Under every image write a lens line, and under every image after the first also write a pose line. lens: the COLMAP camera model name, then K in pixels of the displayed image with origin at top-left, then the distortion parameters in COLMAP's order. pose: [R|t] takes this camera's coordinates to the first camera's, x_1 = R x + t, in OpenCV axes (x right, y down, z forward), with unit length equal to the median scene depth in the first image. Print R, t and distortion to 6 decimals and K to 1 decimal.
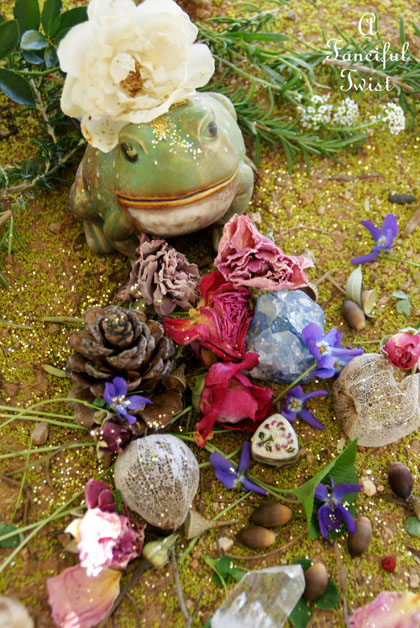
lens RADIAL K [[1386.2, 0, 209.4], [0, 1386.2, 313.4], [0, 0, 1]] dist [0.325332, 0.000000]
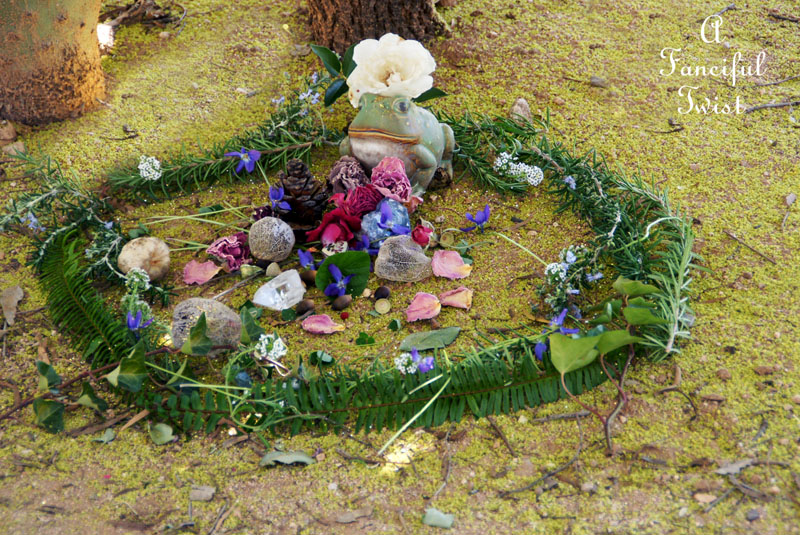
lens RADIAL K [[3609.3, 0, 398.1], [0, 3609.3, 267.7], [0, 0, 1]] dist [1.533130, 0.000000]
pose [[0.778052, 0.280264, -0.562217, 2.691481], [-0.512789, 0.800325, -0.310688, 1.491164], [0.362881, 0.530030, 0.766411, -2.471259]]
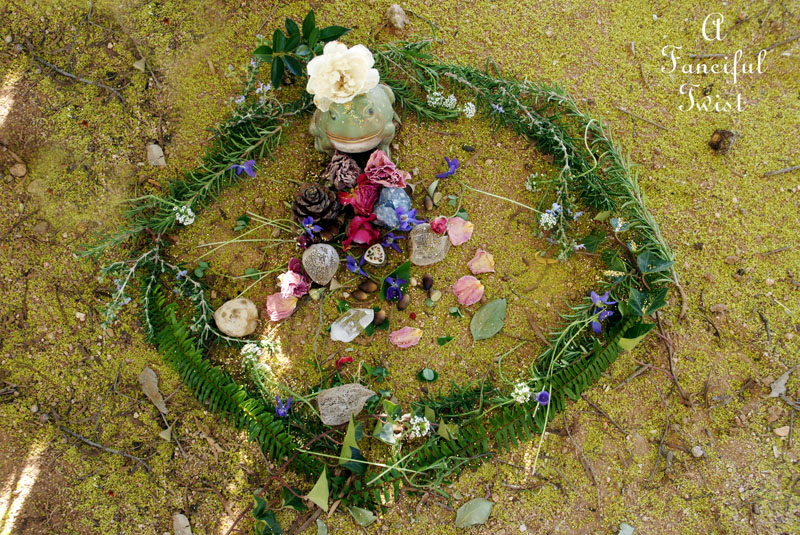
lens RADIAL K [[1194.9, 0, 402.0], [0, 1194.9, 267.9], [0, 0, 1]] dist [0.150678, 0.000000]
pose [[0.979360, 0.178335, -0.095136, 0.277543], [-0.161031, 0.972890, 0.165996, -0.216441], [0.122160, -0.147250, 0.981527, -0.893897]]
